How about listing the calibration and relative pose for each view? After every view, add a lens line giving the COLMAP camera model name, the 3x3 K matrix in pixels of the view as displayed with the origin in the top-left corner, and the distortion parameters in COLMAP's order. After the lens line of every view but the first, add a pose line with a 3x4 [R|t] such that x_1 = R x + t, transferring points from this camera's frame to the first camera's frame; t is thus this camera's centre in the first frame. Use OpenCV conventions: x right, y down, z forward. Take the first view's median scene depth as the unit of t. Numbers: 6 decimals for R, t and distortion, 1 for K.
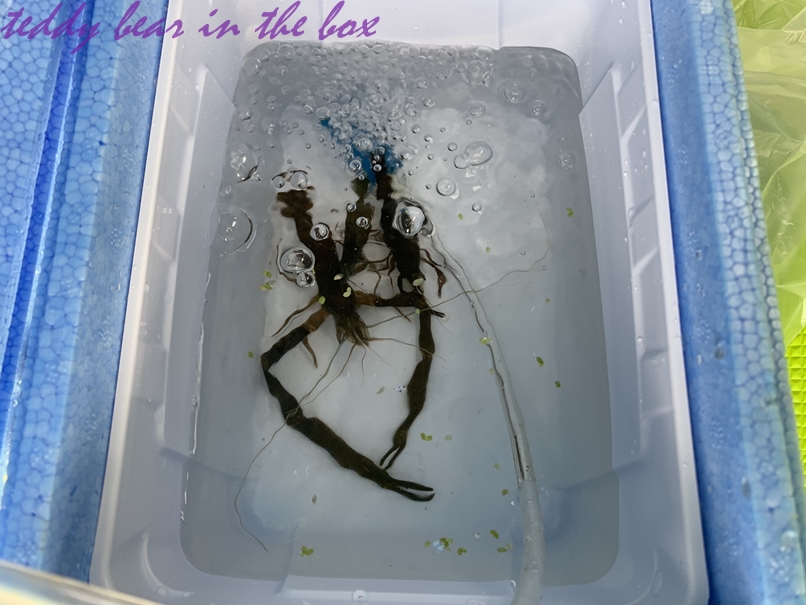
lens RADIAL K [[611.9, 0, 403.0], [0, 611.9, 302.5], [0, 0, 1]] dist [0.011771, -0.002561]
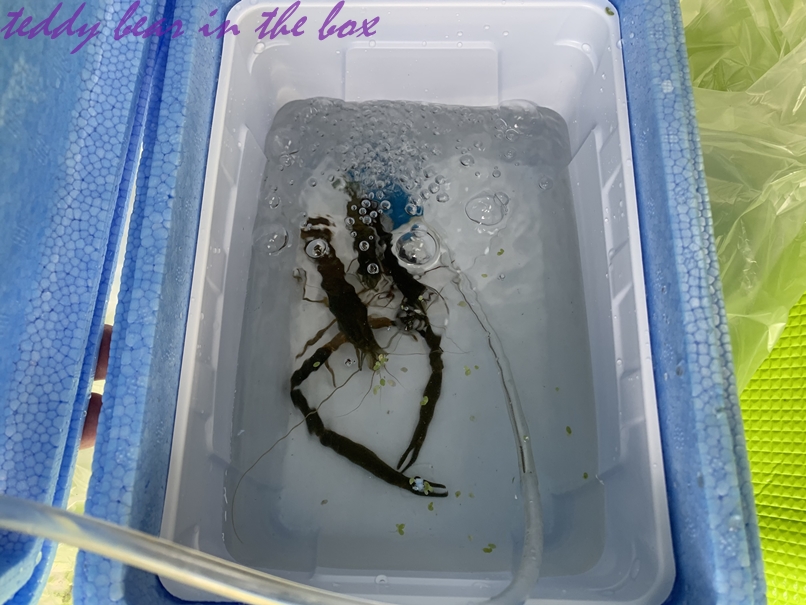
lens RADIAL K [[611.9, 0, 403.0], [0, 611.9, 302.5], [0, 0, 1]] dist [0.011771, -0.002561]
pose [[0.999997, 0.002092, -0.001133, -0.031219], [-0.002142, 0.998893, -0.046983, 0.005254], [0.001033, 0.046985, 0.998895, -0.208690]]
